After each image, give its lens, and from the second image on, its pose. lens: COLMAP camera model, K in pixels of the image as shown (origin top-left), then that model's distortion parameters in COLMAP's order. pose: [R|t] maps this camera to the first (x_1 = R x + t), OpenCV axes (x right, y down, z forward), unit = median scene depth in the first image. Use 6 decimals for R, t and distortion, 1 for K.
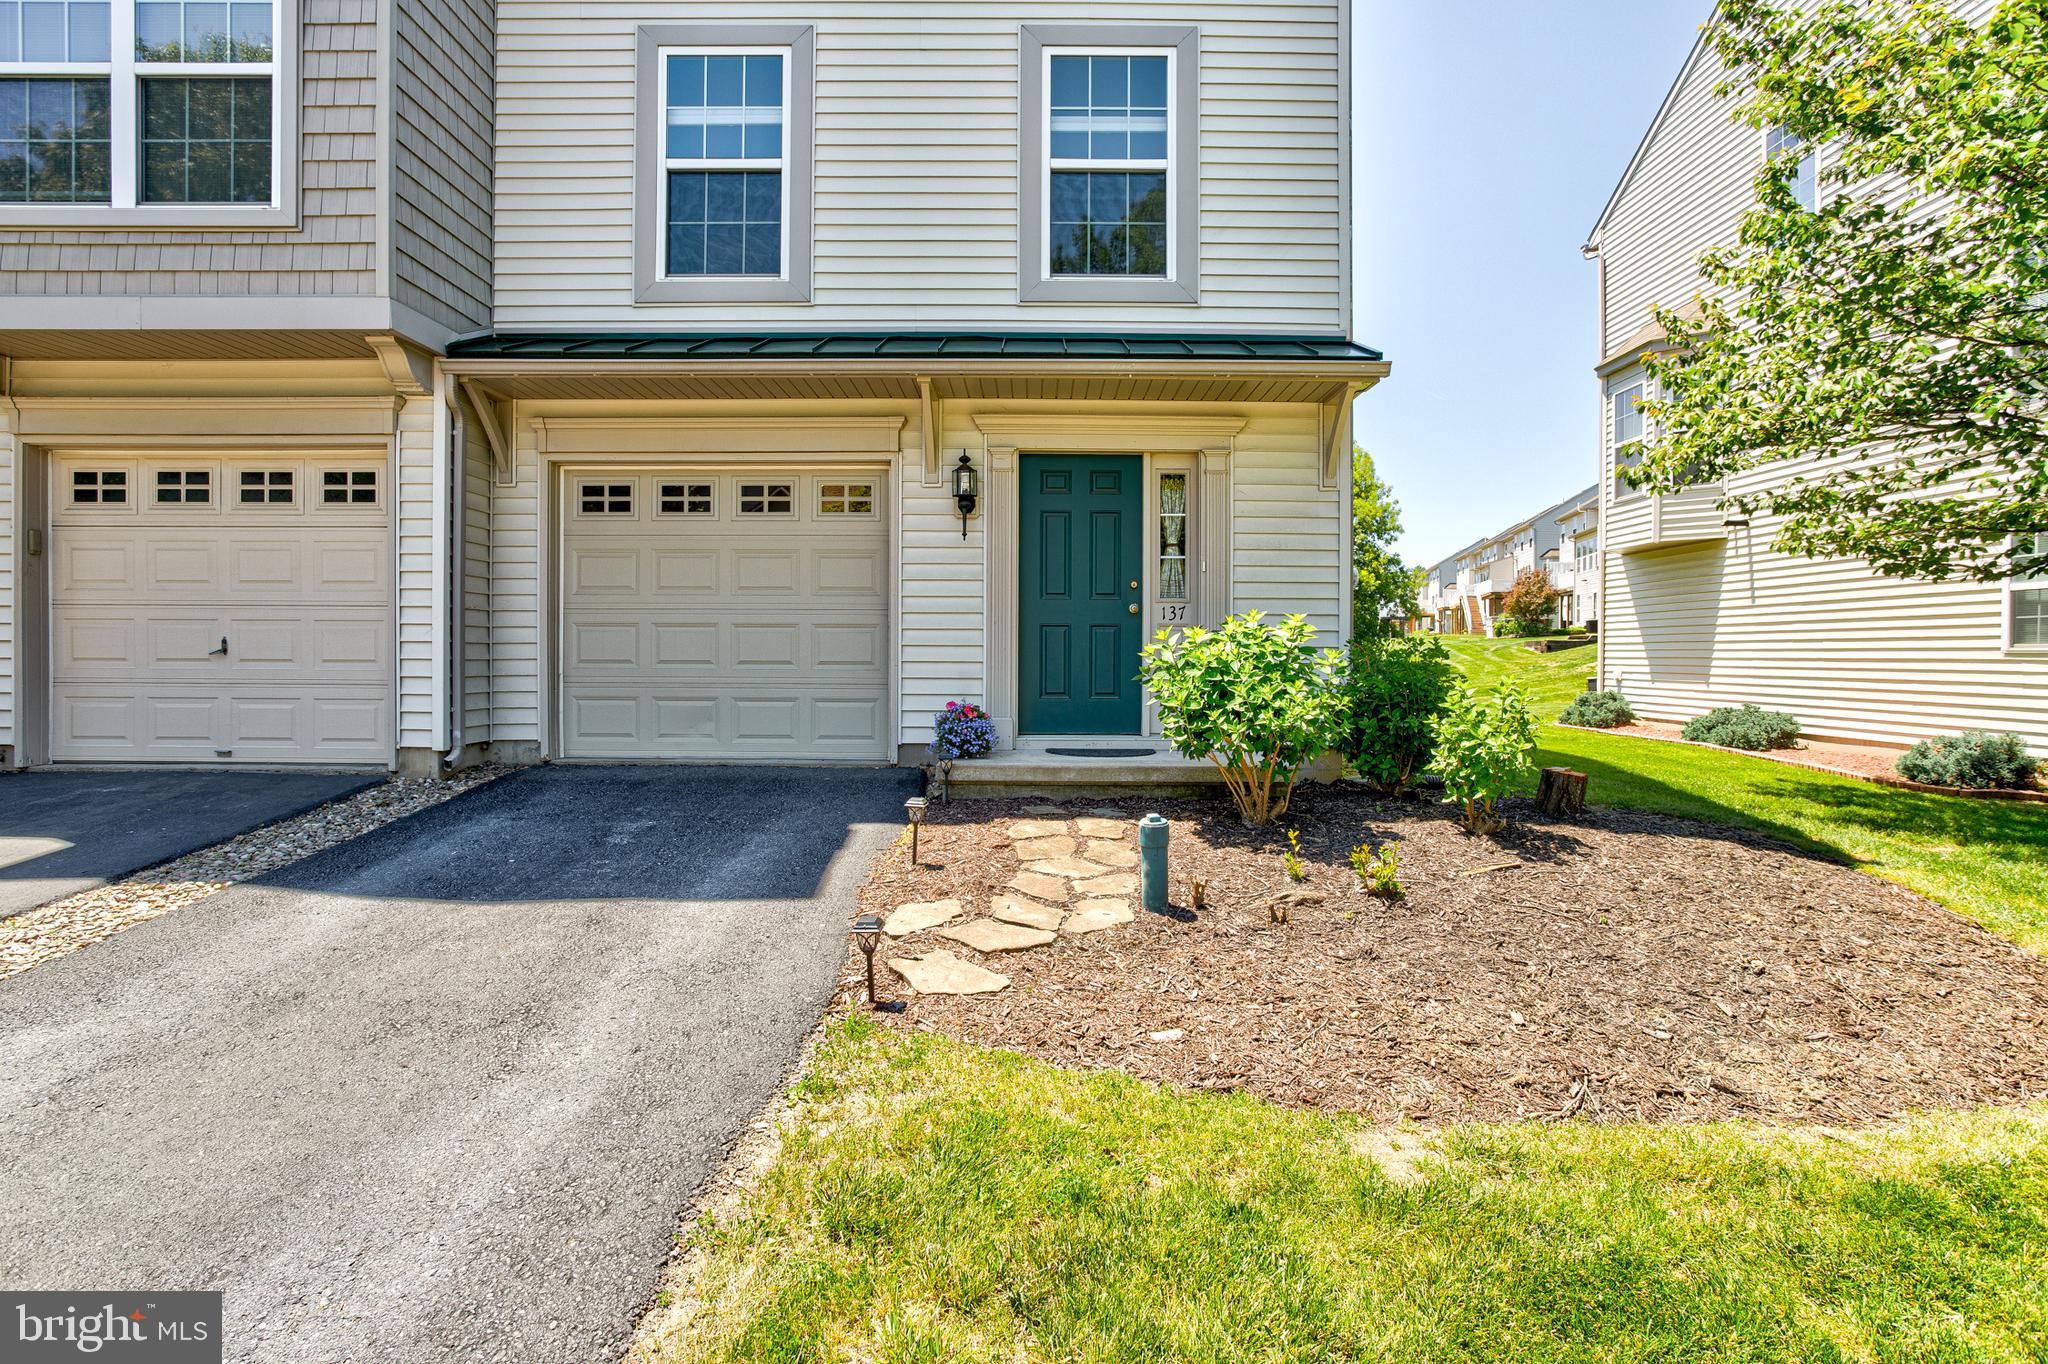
lens RADIAL K [[1003.9, 0, 1038.9], [0, 1003.9, 679.0], [0, 0, 1]] dist [-0.050834, 0.021149]
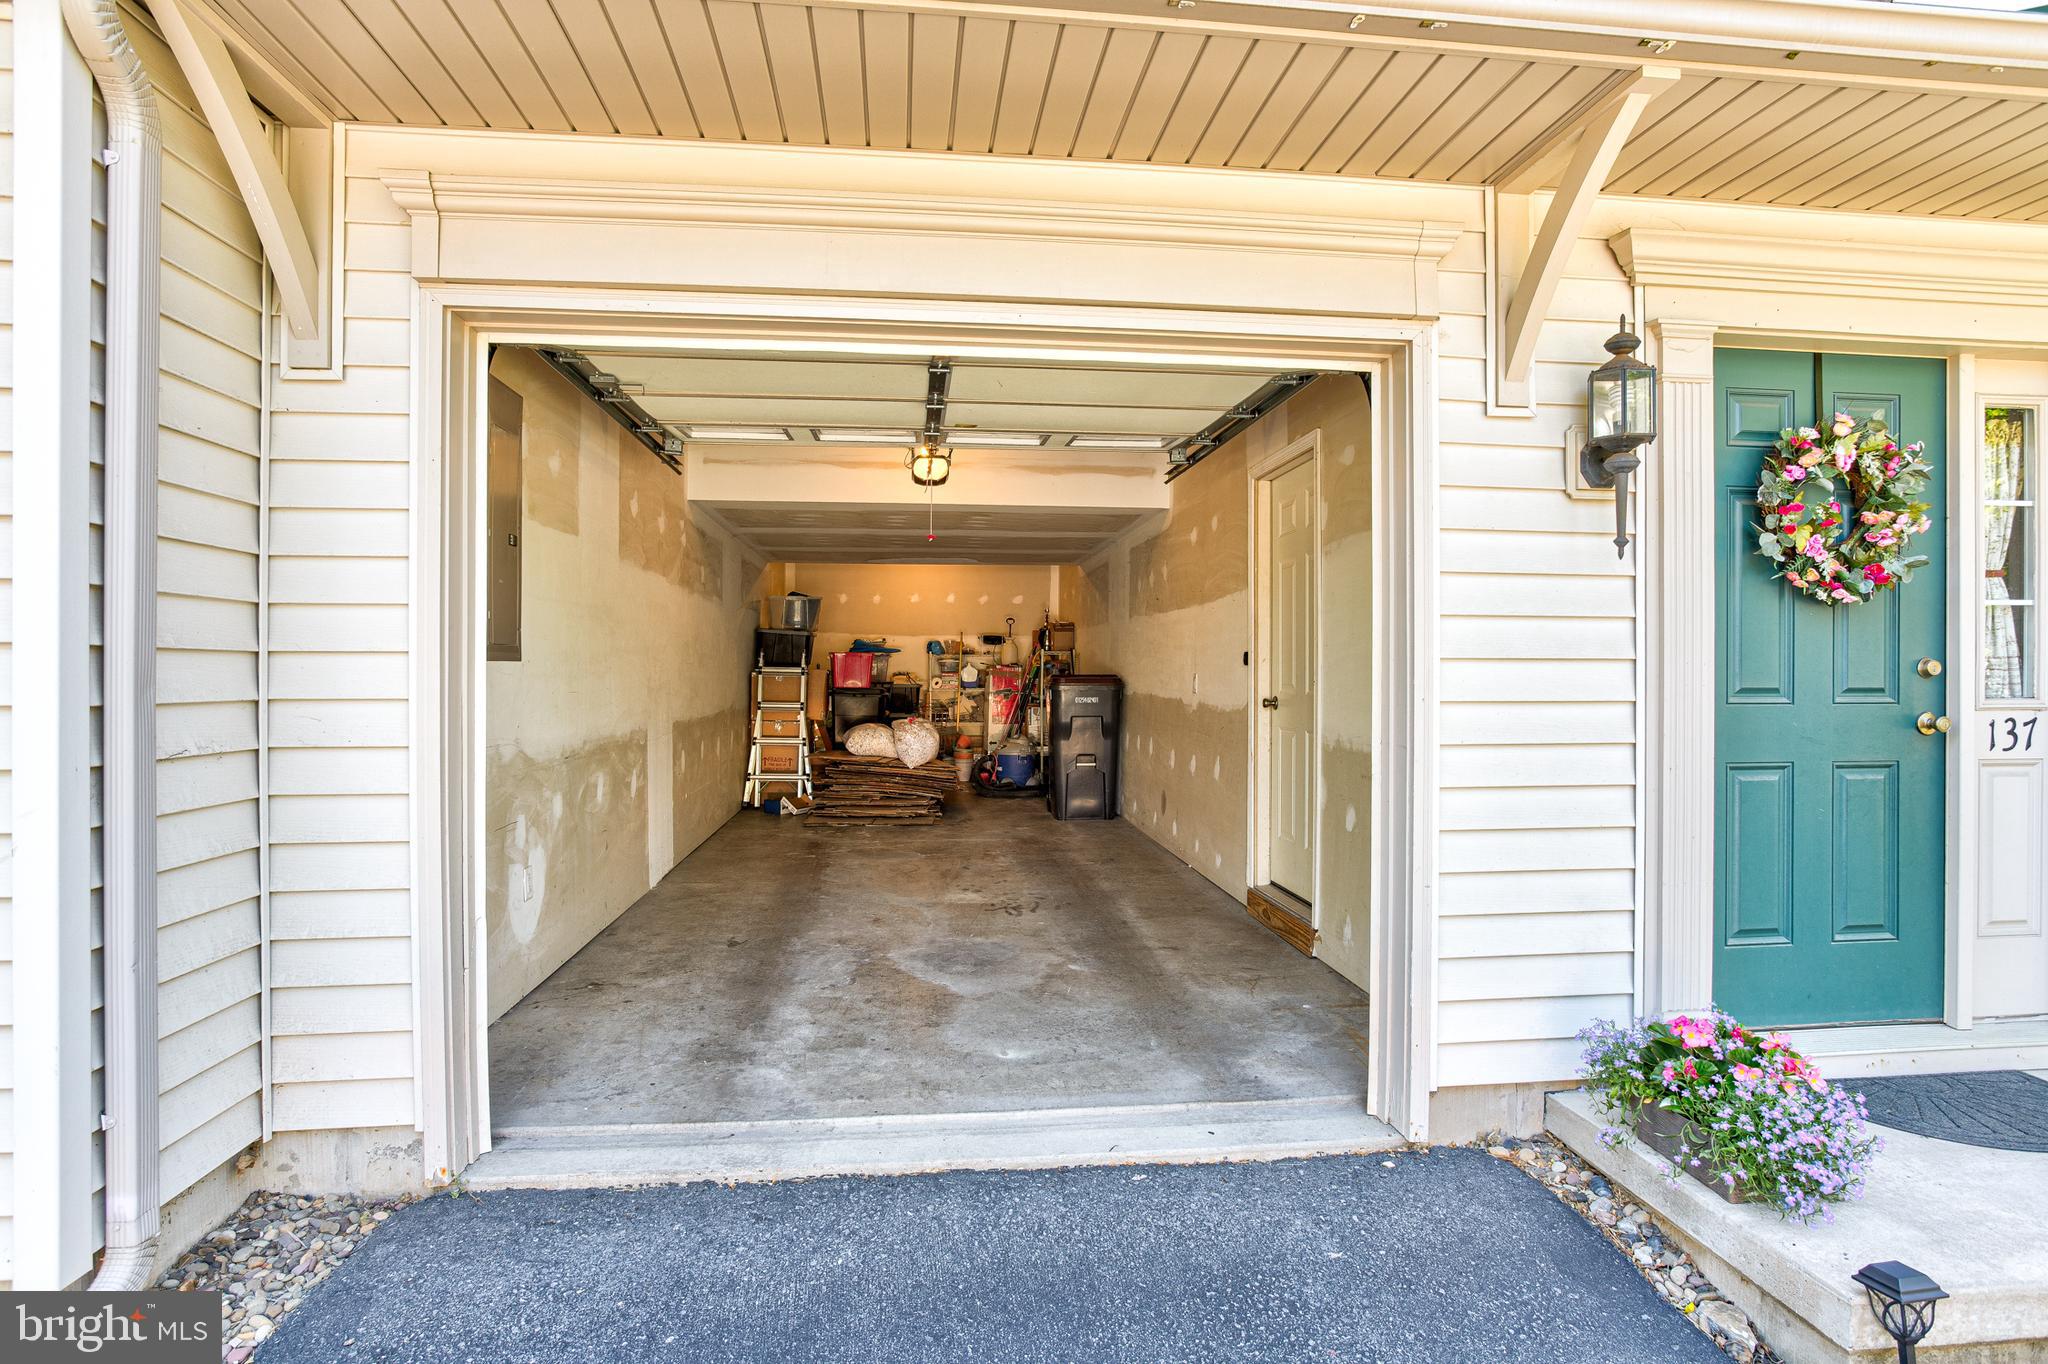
lens RADIAL K [[1003.9, 0, 1009.9], [0, 1003.9, 688.0], [0, 0, 1]] dist [-0.050834, 0.021149]
pose [[0.994851, -0.004333, 0.101255, -0.334232], [0.005610, 0.999908, -0.012328, -0.083430], [-0.101192, 0.012833, 0.994784, 0.640838]]
